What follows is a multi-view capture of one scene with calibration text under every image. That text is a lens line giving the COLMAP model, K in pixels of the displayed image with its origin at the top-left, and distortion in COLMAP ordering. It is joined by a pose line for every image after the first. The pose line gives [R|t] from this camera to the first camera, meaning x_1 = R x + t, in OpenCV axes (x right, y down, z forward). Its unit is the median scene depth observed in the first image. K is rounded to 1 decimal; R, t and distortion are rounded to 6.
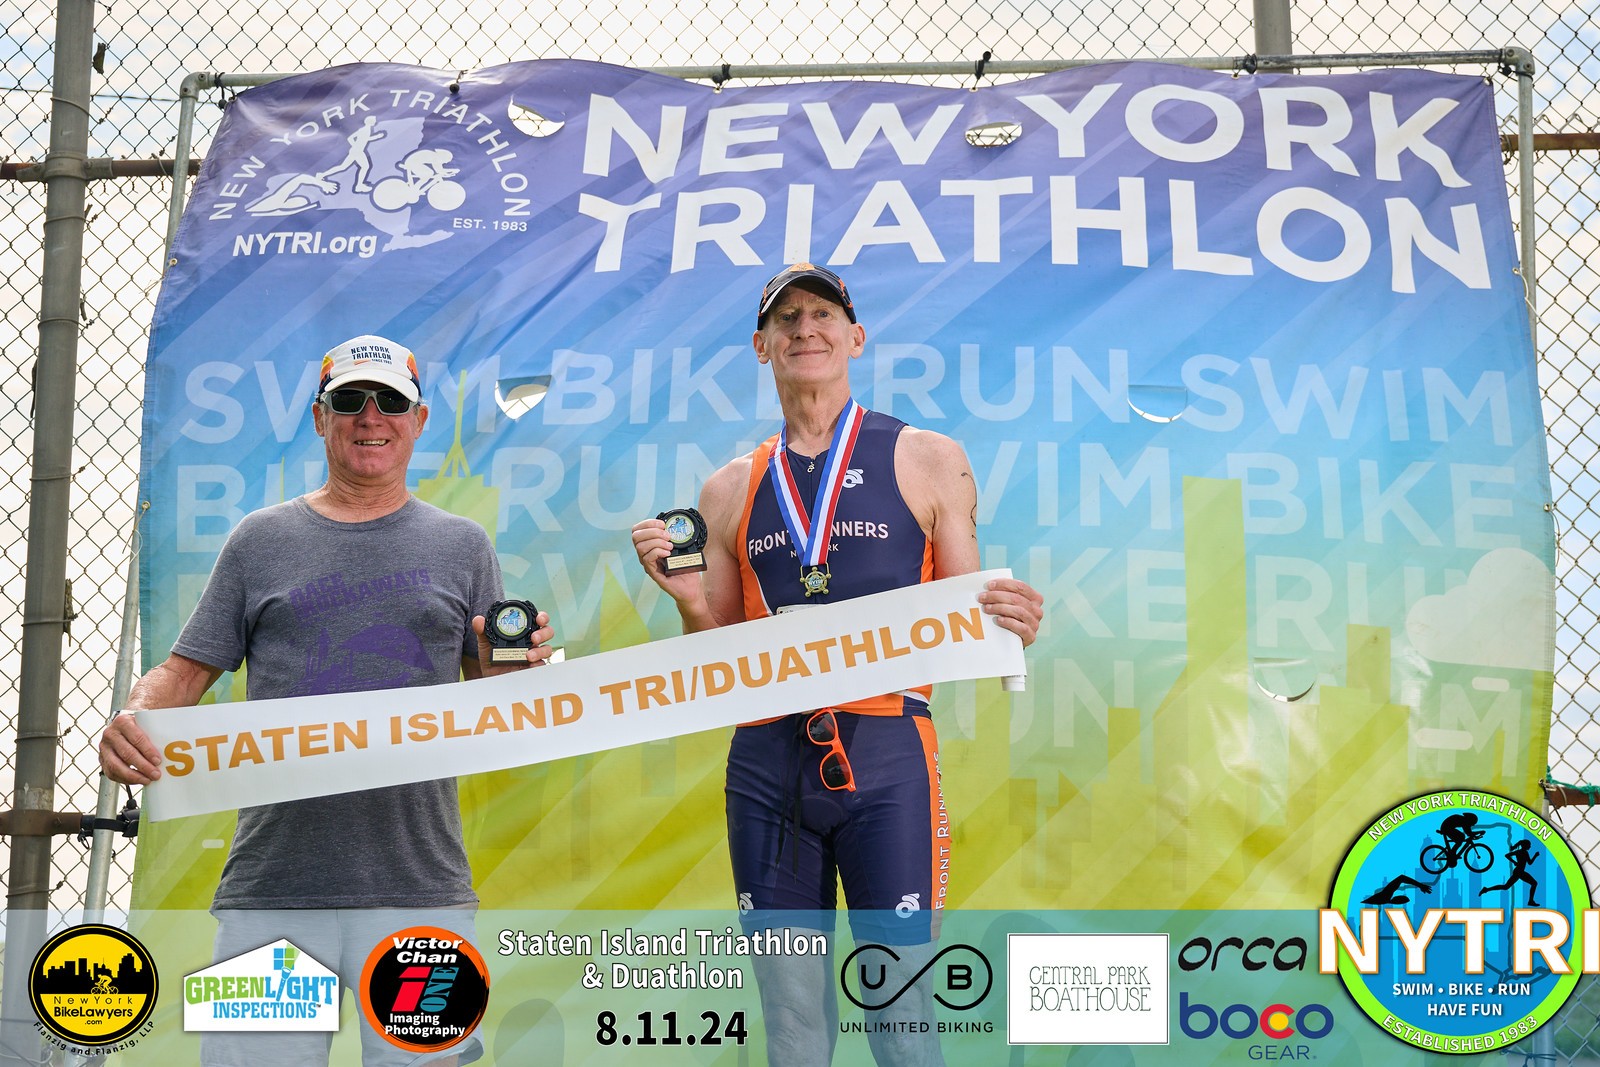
lens RADIAL K [[2189.2, 0, 822.3], [0, 2189.2, 483.4], [0, 0, 1]] dist [-0.019781, 0.044112]
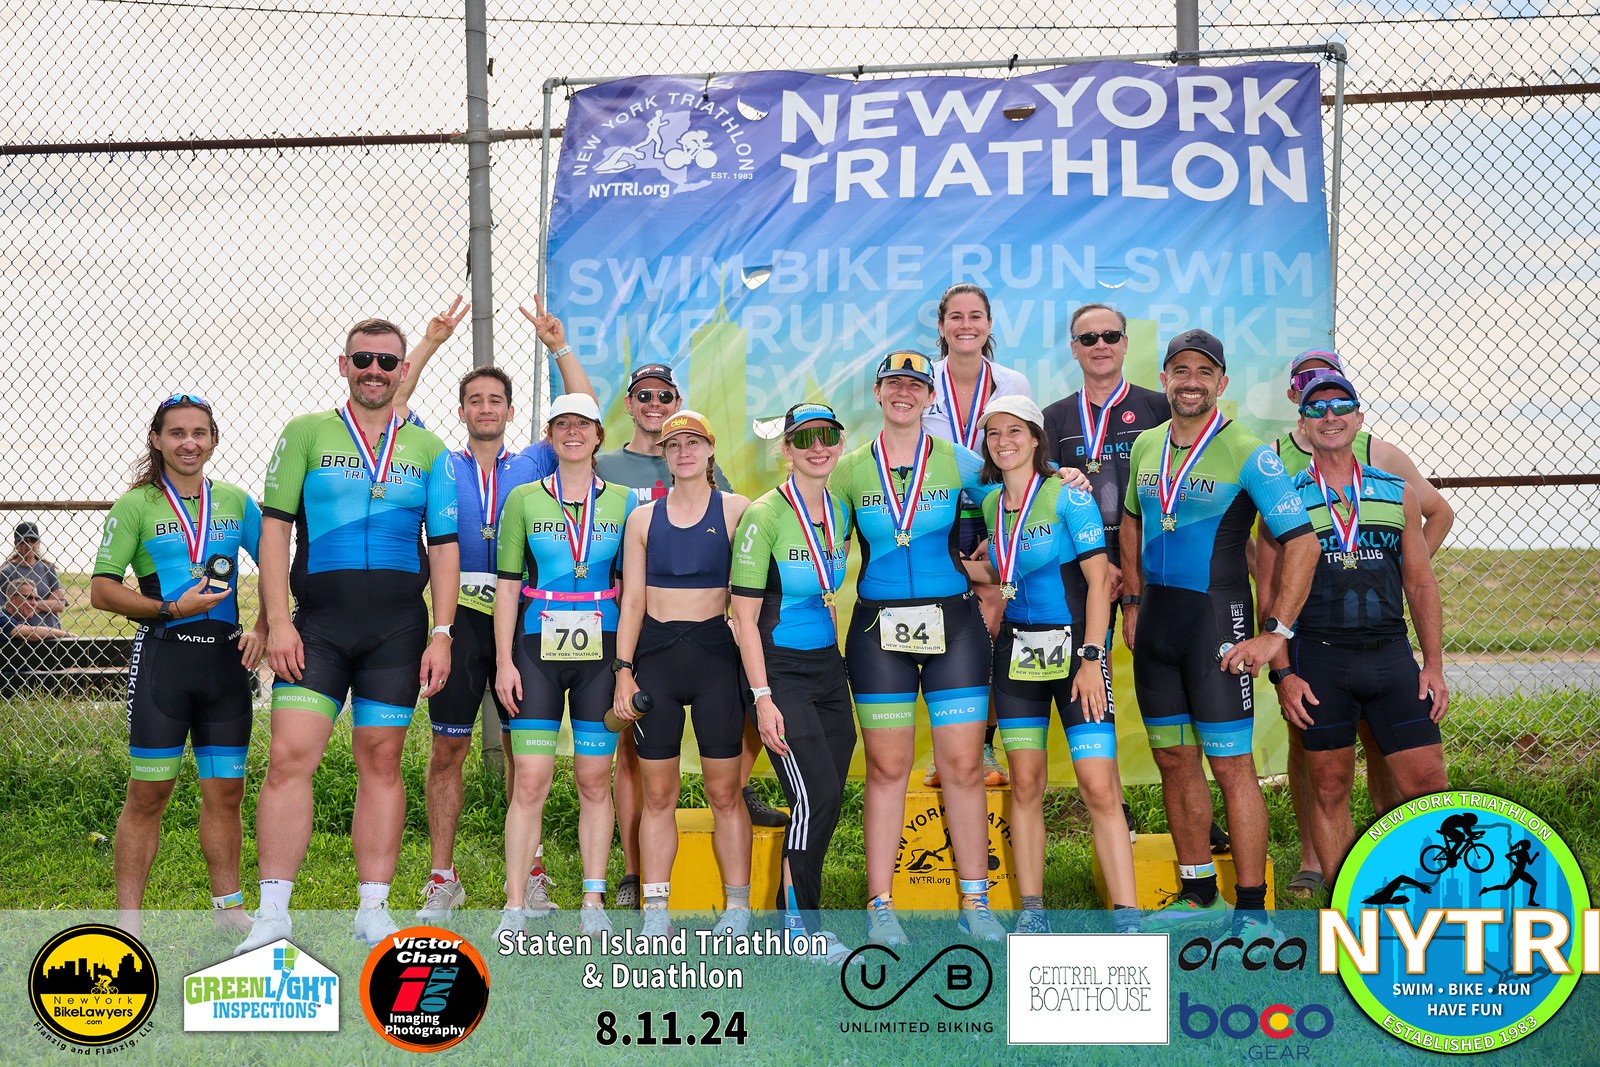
lens RADIAL K [[1818.2, 0, 682.6], [0, 1818.2, 528.8], [0, 0, 1]] dist [-0.024749, 0.005565]
pose [[0.995402, -0.007670, -0.095480, -0.052976], [0.025641, 0.981749, 0.188443, -0.114848], [0.092292, -0.190025, 0.977432, -0.495790]]
